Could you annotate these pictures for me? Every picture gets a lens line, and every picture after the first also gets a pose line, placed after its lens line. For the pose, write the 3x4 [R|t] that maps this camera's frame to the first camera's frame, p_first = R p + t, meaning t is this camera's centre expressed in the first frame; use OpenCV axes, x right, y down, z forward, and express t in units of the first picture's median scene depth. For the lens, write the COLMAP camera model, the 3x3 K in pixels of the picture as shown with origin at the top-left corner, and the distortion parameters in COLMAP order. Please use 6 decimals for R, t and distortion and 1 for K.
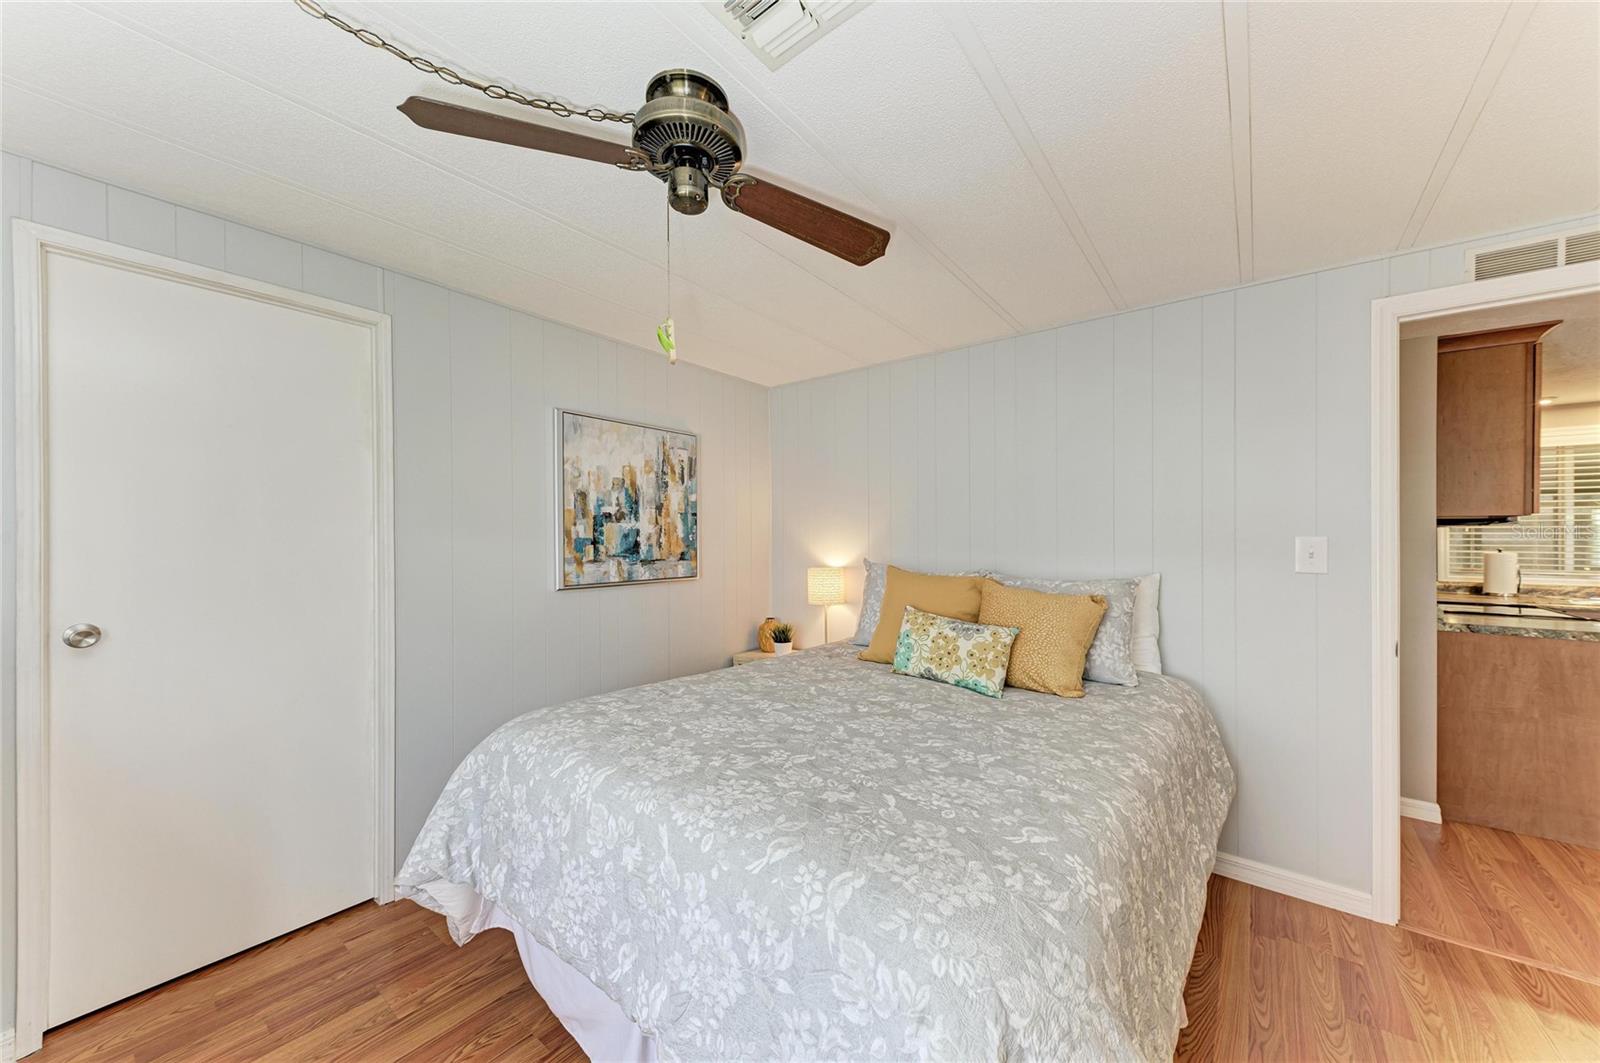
lens RADIAL K [[569.2, 0, 800.0], [0, 569.2, 531.5], [0, 0, 1]] dist [0.002909, -0.000105]
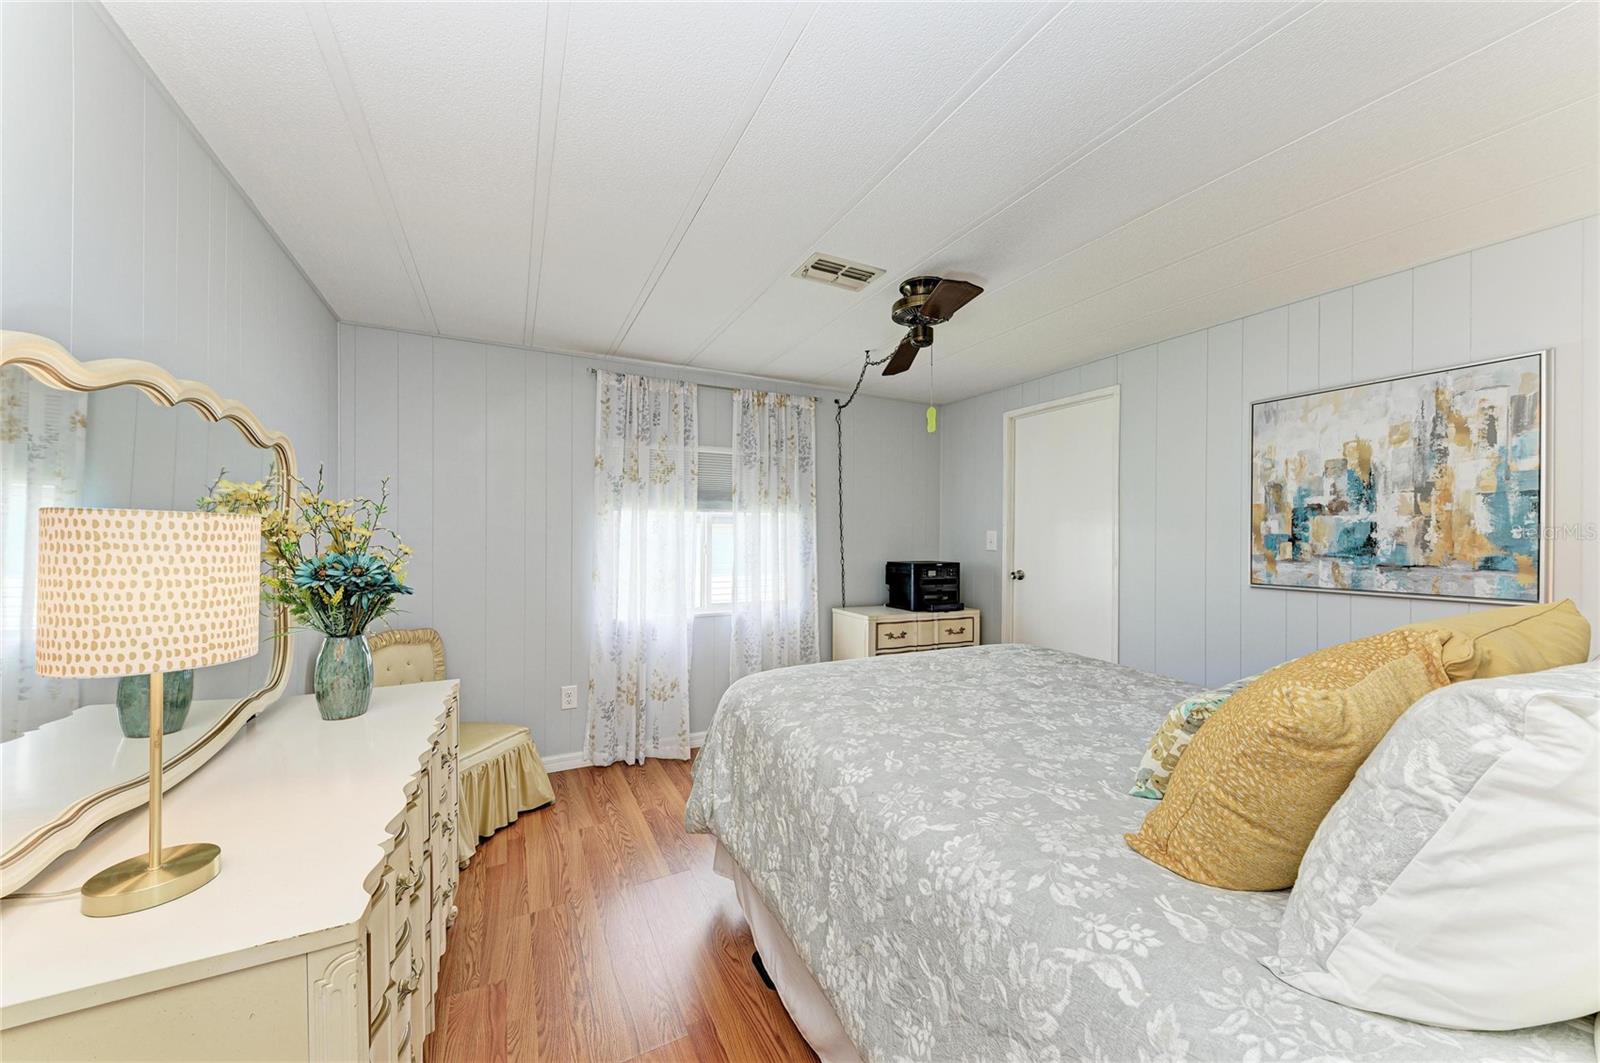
lens RADIAL K [[569.2, 0, 800.0], [0, 569.2, 531.5], [0, 0, 1]] dist [0.002909, -0.000105]
pose [[-0.409385, -0.008570, -0.912321, 0.719994], [0.006066, 0.999908, -0.012115, 0.012814], [0.912341, -0.010493, -0.409296, 0.634639]]
